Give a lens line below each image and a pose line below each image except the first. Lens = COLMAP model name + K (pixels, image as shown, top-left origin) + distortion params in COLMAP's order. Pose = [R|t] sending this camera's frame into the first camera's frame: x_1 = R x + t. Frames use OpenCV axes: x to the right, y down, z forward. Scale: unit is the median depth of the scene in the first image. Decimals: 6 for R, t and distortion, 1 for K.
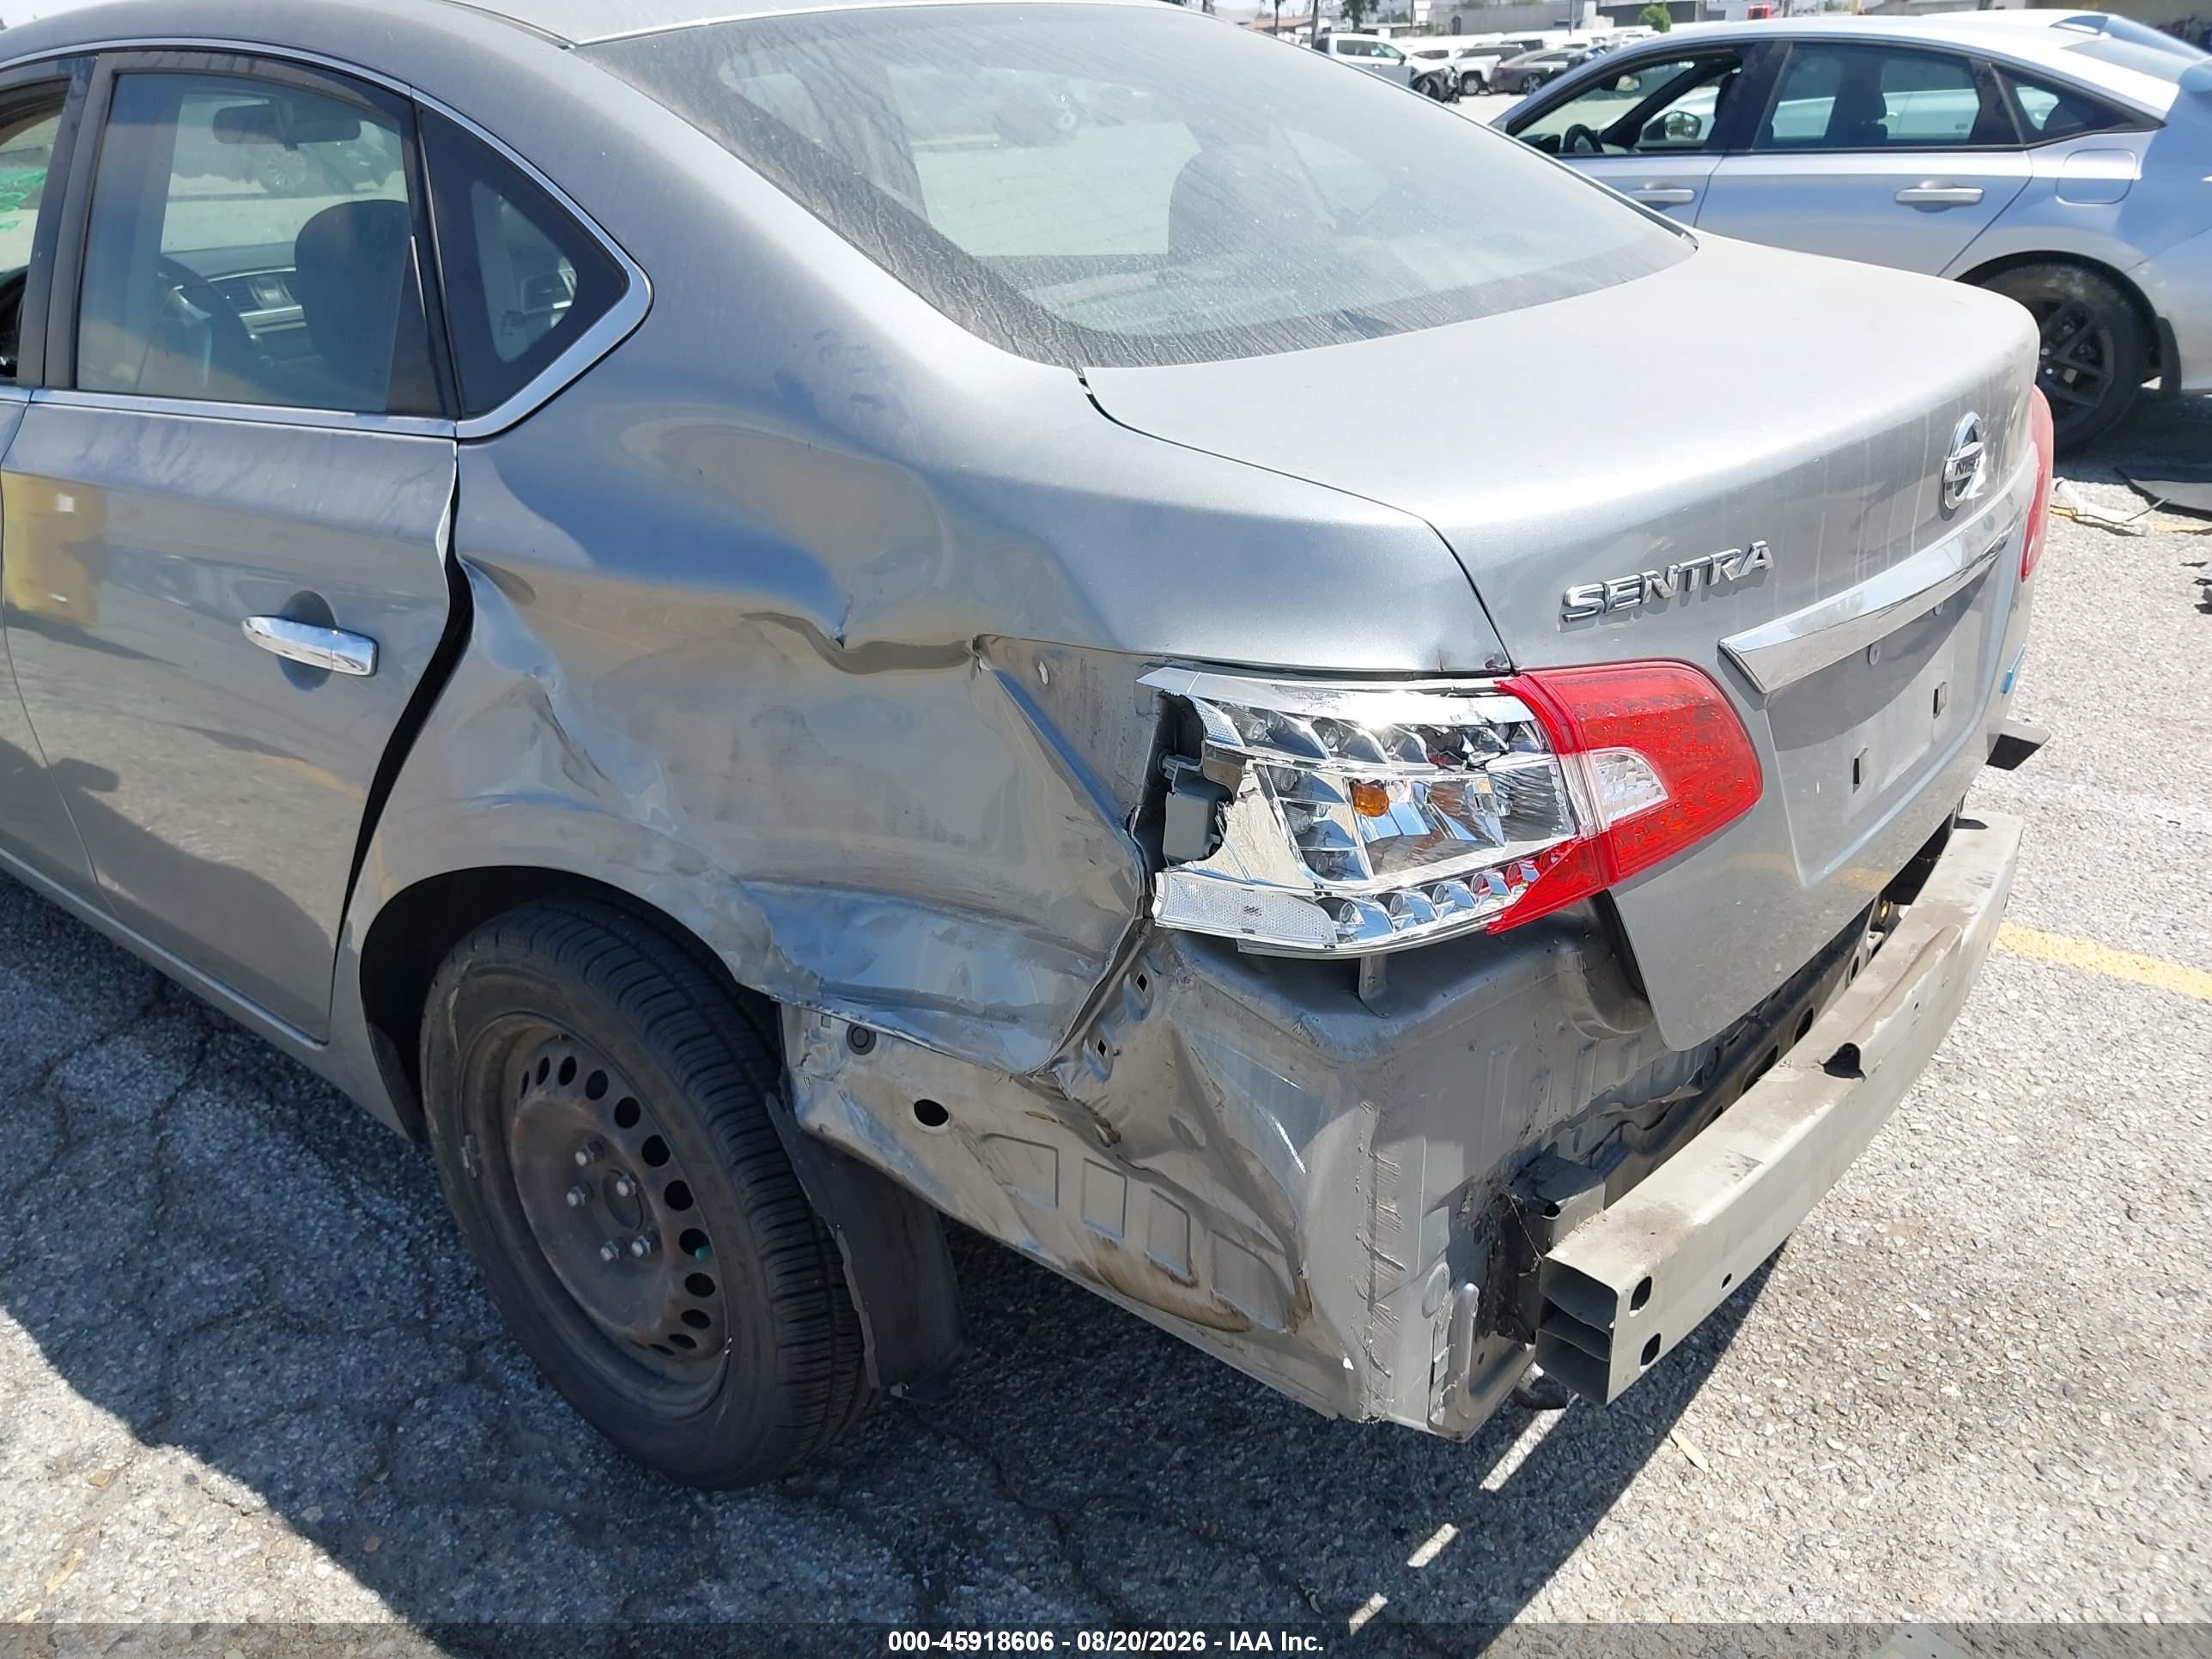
lens RADIAL K [[1775.4, 0, 1056.3], [0, 1775.4, 835.8], [0, 0, 1]] dist [-0.009050, 0.011975]
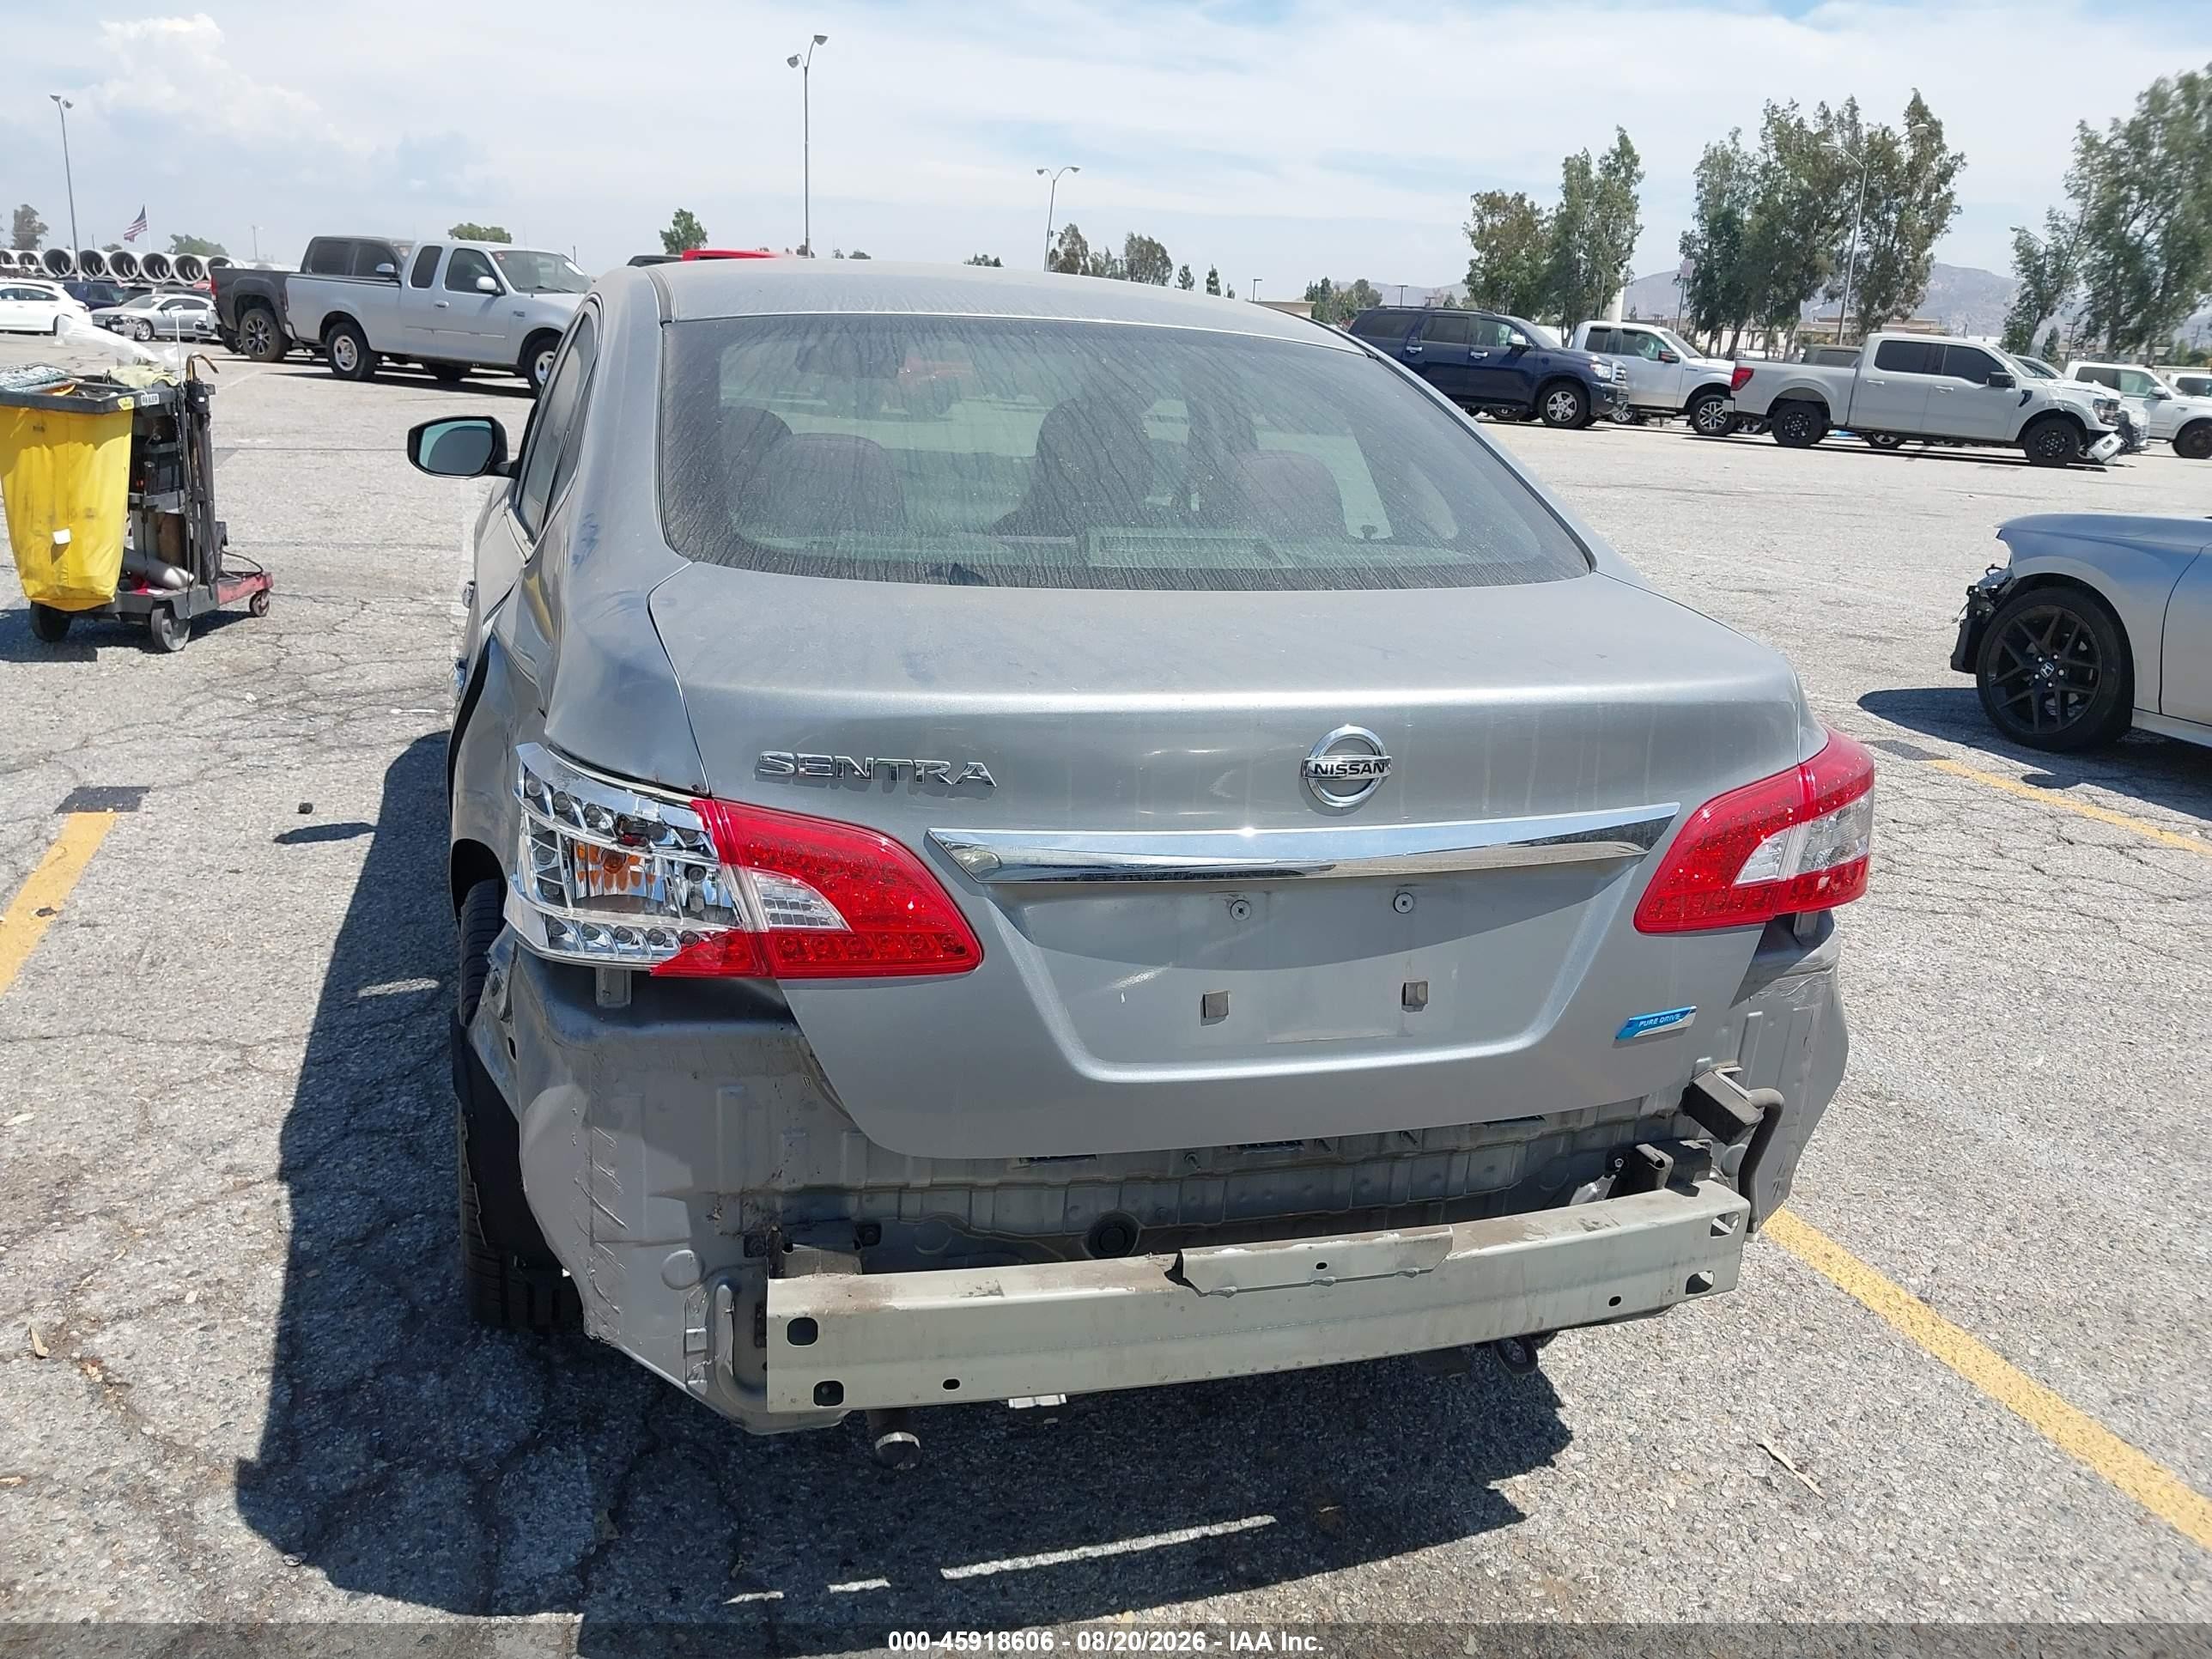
lens RADIAL K [[1775.4, 0, 1056.3], [0, 1775.4, 835.8], [0, 0, 1]] dist [-0.009050, 0.011975]
pose [[0.838727, 0.227329, -0.494832, 0.766042], [-0.291357, 0.955027, -0.055097, -0.042854], [0.460052, 0.190384, 0.867240, -0.048569]]
